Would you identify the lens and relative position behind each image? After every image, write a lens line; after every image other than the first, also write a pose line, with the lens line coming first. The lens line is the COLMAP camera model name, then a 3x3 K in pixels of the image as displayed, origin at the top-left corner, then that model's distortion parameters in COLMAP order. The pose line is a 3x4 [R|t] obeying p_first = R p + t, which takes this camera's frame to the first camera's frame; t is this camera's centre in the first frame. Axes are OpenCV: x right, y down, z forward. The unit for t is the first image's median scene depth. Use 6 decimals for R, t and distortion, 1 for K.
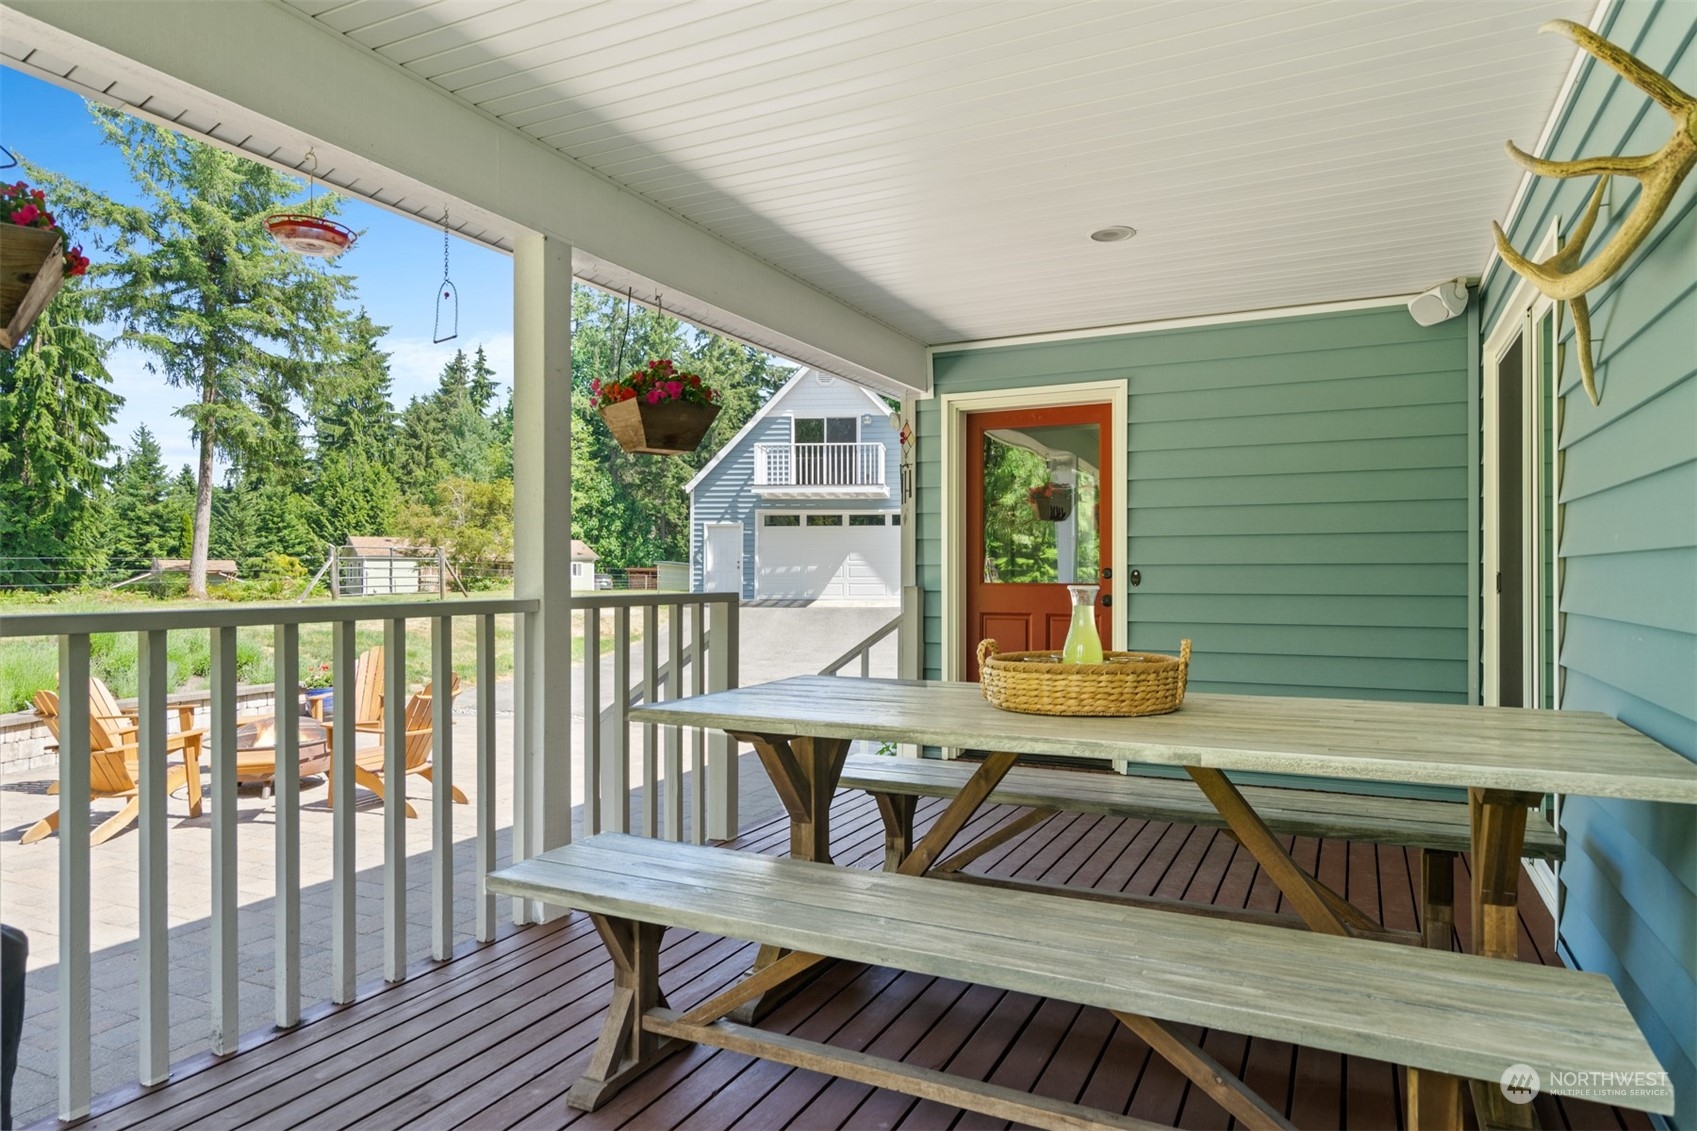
lens RADIAL K [[1021.2, 0, 849.8], [0, 1021.2, 562.5], [0, 0, 1]] dist [0.001323, 0.000449]
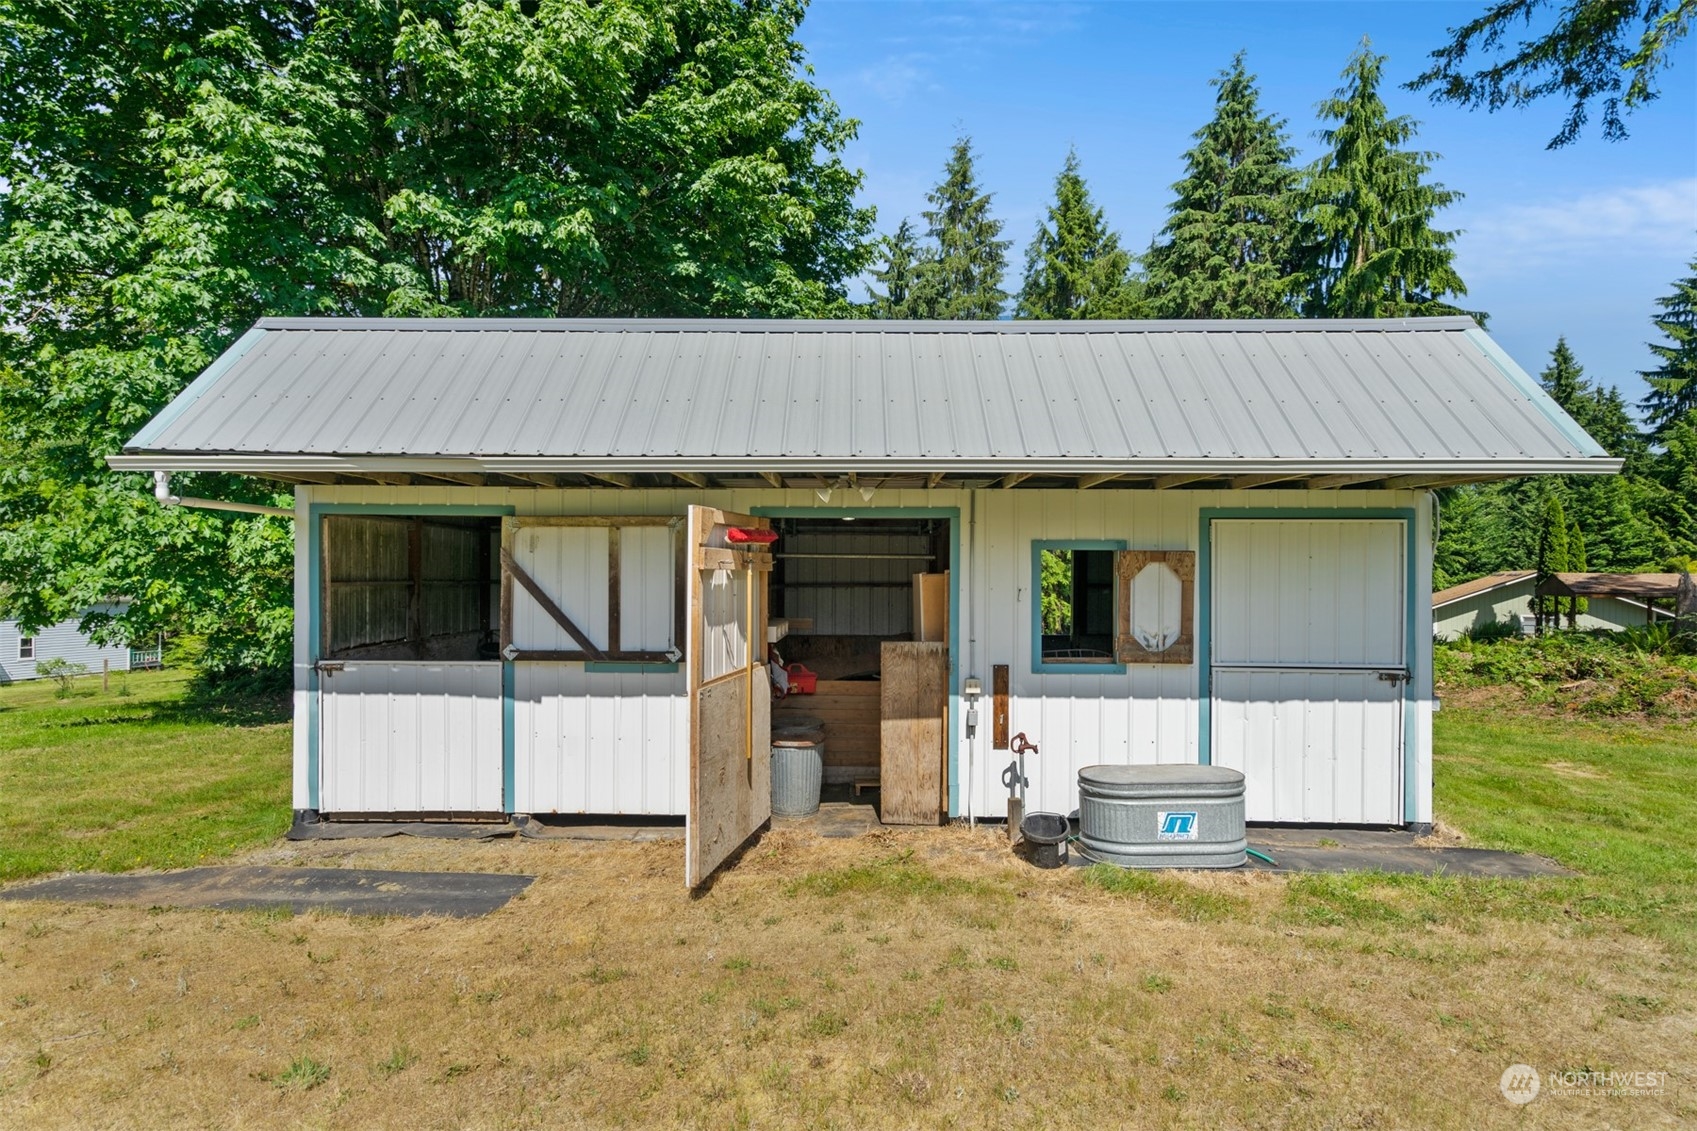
lens RADIAL K [[830.2, 0, 849.0], [0, 830.2, 570.8], [0, 0, 1]] dist [-0.000477, -0.000056]
pose [[0.446843, -0.000271, -0.894612, -0.275408], [-0.003687, 0.999991, -0.002145, 0.002435], [0.894605, 0.004257, 0.446838, 0.268413]]
